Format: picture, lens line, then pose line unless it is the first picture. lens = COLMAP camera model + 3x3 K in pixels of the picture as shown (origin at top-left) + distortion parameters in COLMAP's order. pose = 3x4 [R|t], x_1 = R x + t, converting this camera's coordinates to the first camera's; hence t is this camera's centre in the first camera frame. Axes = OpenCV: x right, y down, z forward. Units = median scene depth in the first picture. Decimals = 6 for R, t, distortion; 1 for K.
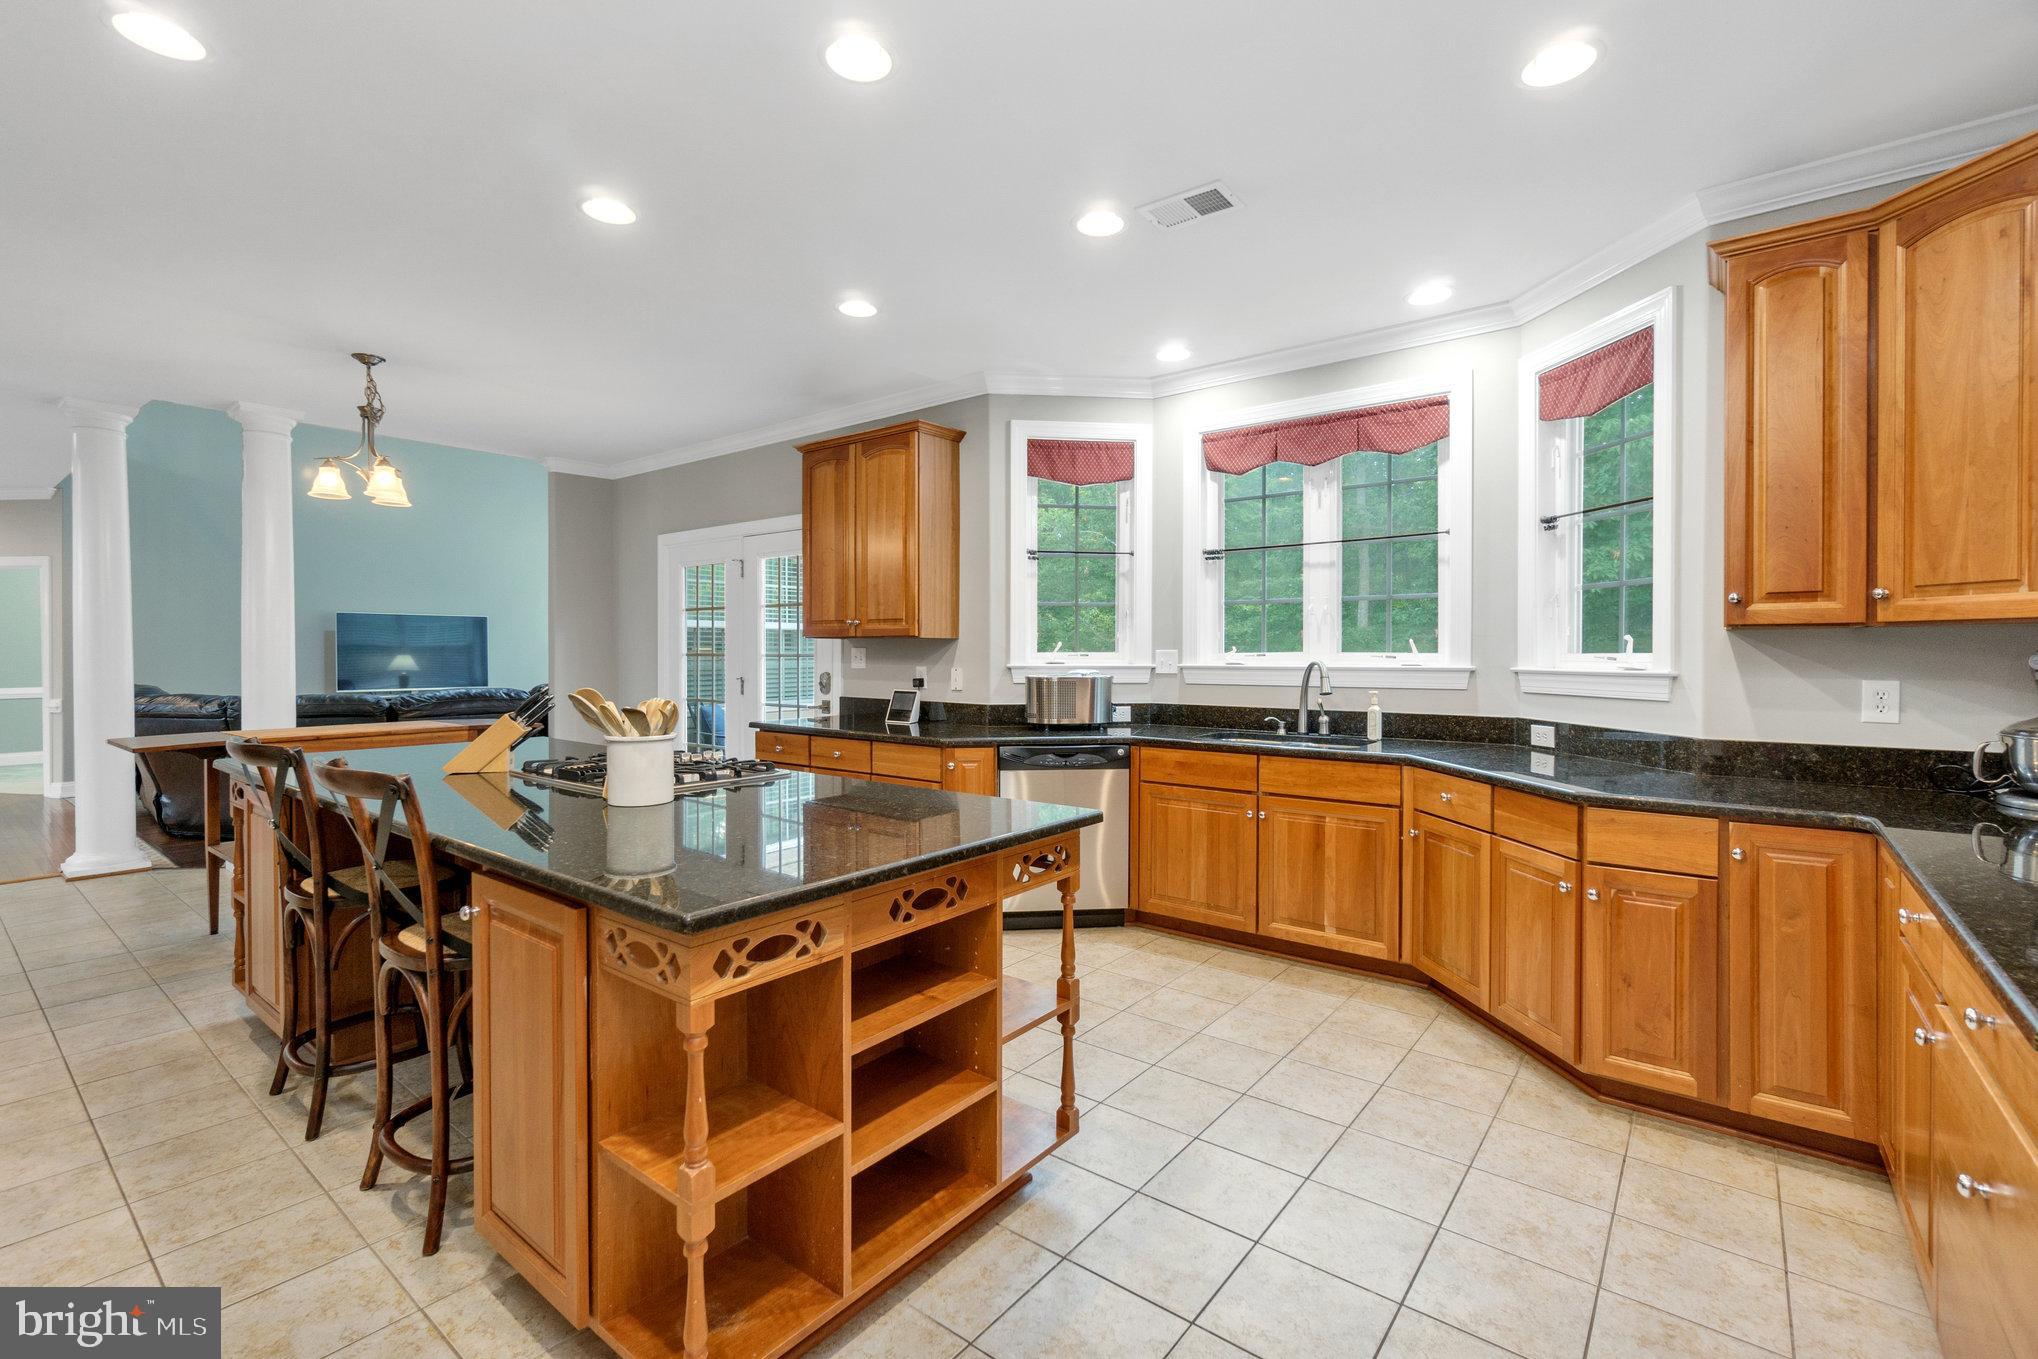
lens RADIAL K [[897.6, 0, 1017.3], [0, 897.6, 672.8], [0, 0, 1]] dist [-0.002333, 0.000468]
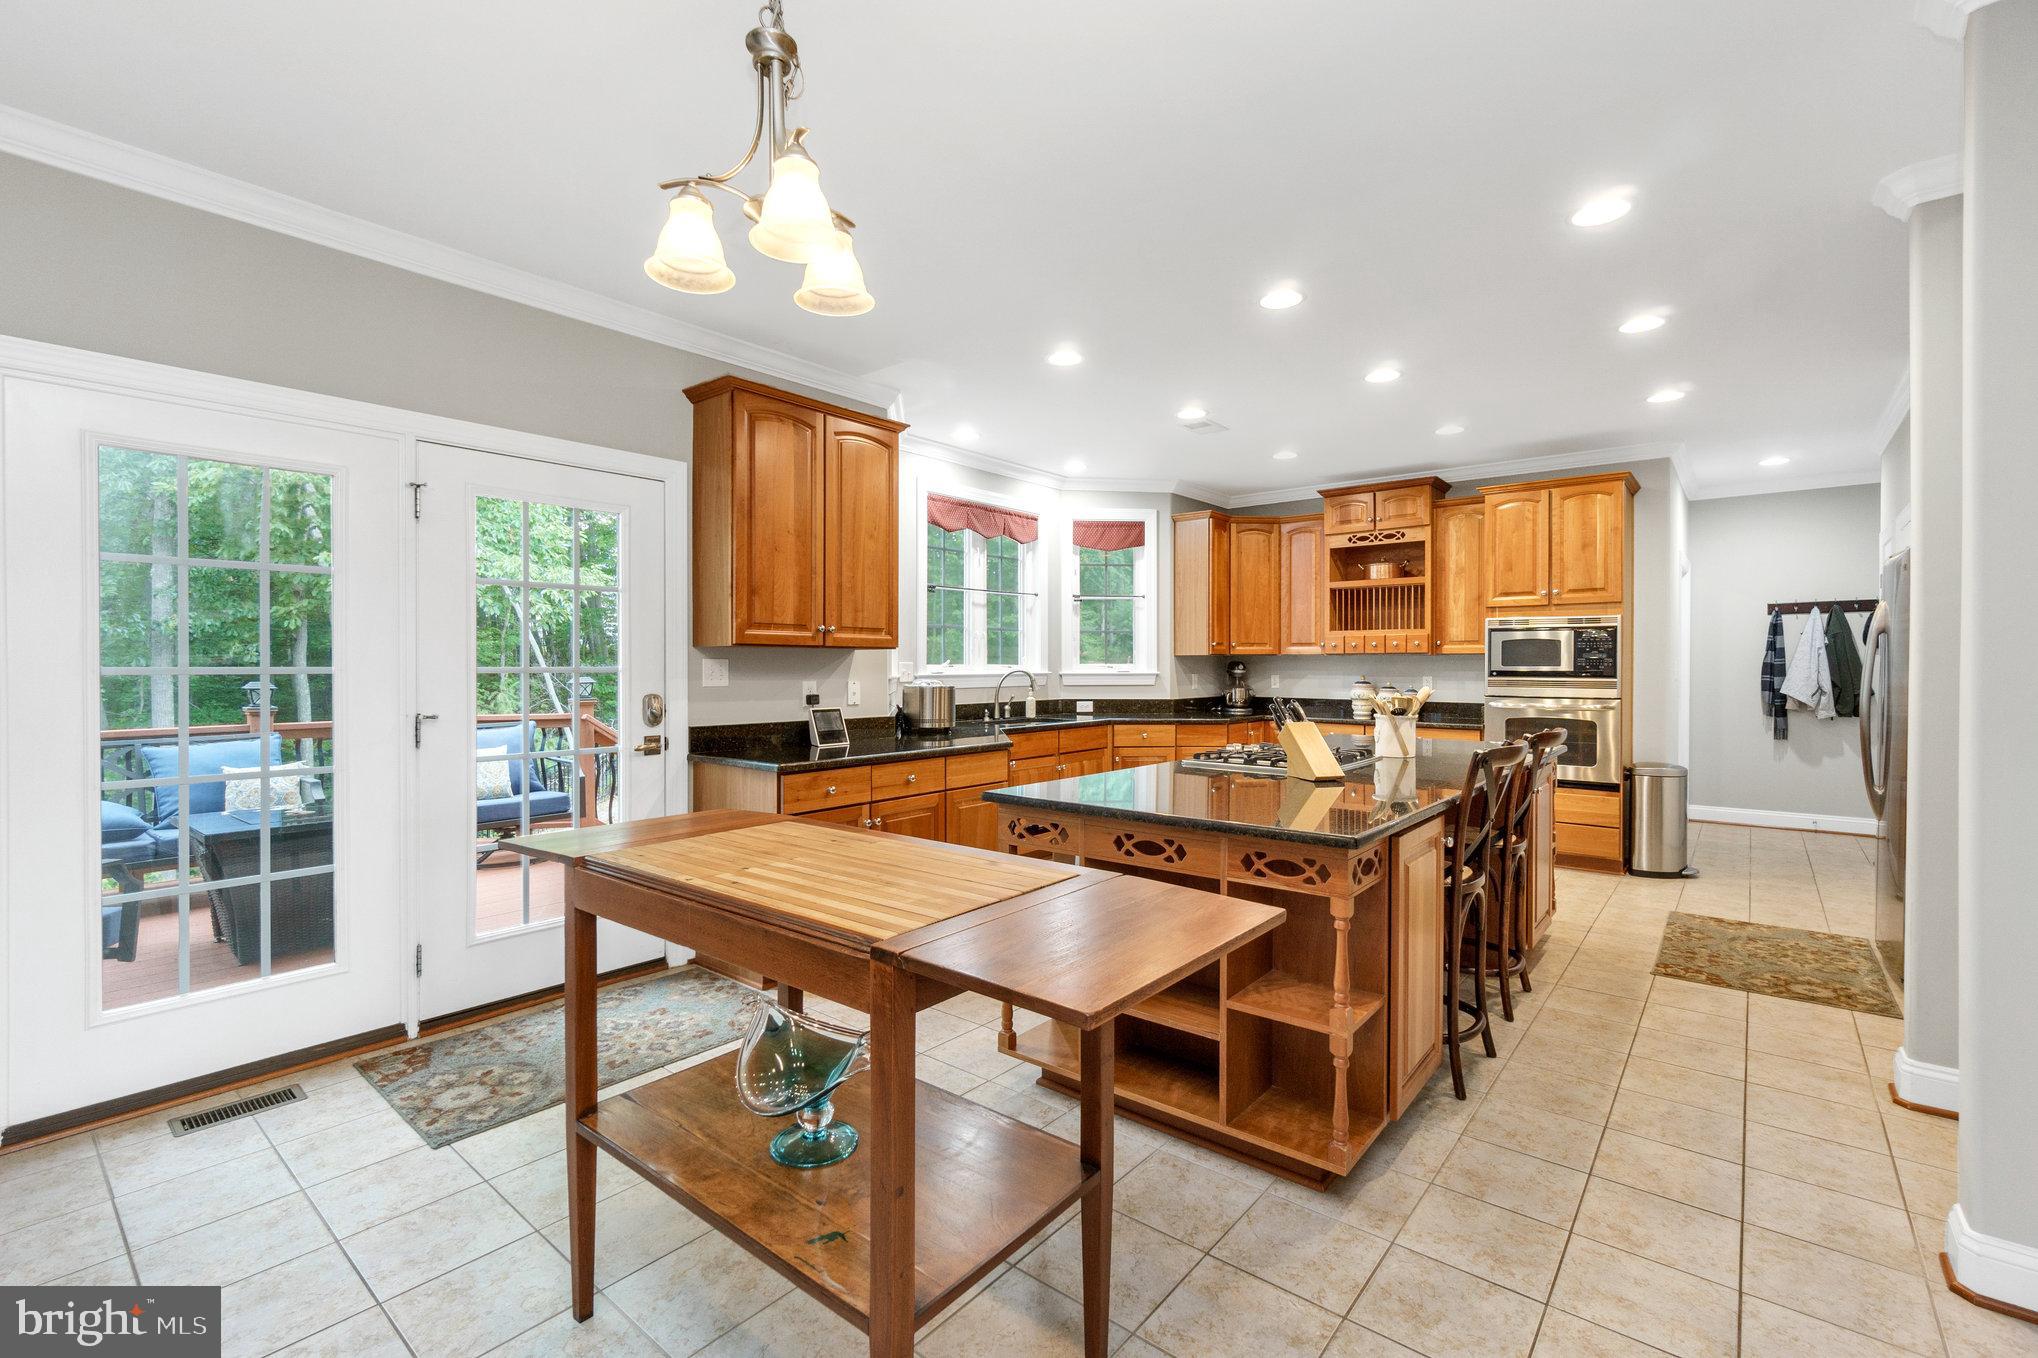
lens RADIAL K [[914.4, 0, 1019.0], [0, 914.4, 679.0], [0, 0, 1]] dist [0.000249, 0.000205]
pose [[0.008750, -0.017302, 0.999812, -1.231859], [0.022683, 0.999596, 0.017099, -0.023898], [-0.999704, 0.022529, 0.009138, 0.979241]]
